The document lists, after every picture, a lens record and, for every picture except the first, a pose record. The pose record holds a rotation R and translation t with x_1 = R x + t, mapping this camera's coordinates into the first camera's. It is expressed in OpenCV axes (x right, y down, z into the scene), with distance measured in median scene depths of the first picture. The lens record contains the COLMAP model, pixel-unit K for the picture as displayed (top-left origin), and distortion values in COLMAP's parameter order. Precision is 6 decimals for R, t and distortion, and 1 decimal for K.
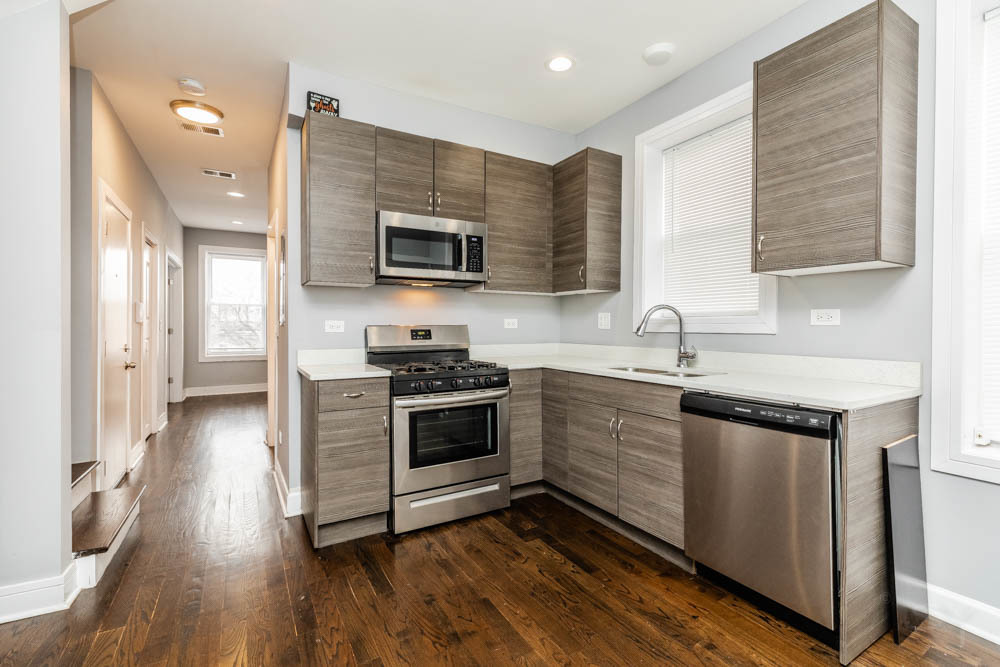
lens RADIAL K [[458.6, 0, 495.6], [0, 458.6, 329.6], [0, 0, 1]] dist [-0.000375, -0.000626]
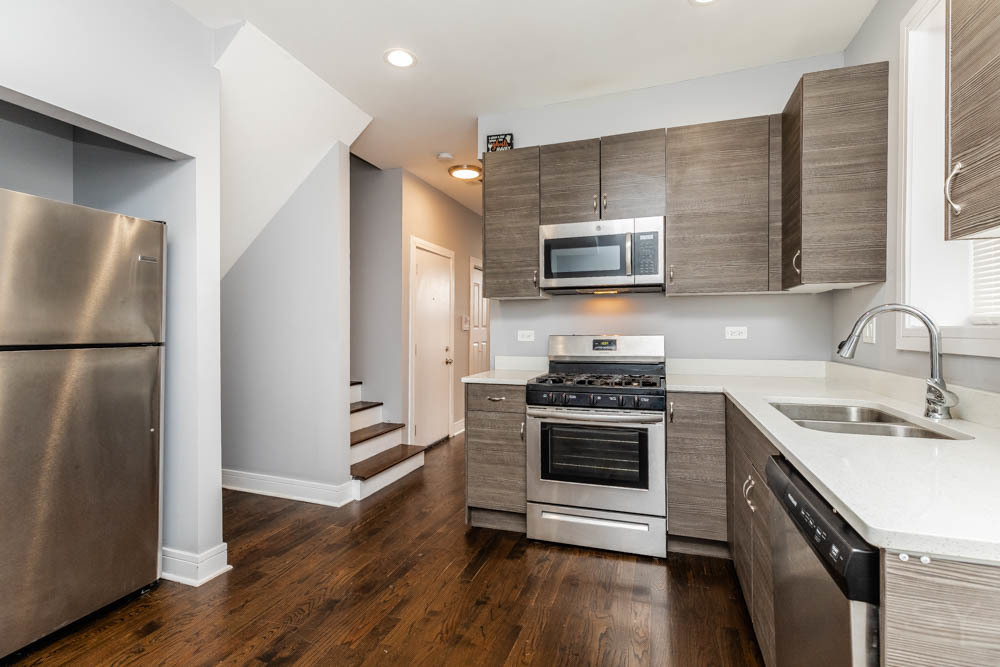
lens RADIAL K [[458.6, 0, 481.9], [0, 458.6, 328.4], [0, 0, 1]] dist [-0.000375, -0.000626]
pose [[0.645594, -0.003661, -0.763672, 0.469719], [-0.006035, 0.999933, -0.009895, -0.014576], [0.763657, 0.010997, 0.645528, 0.230828]]
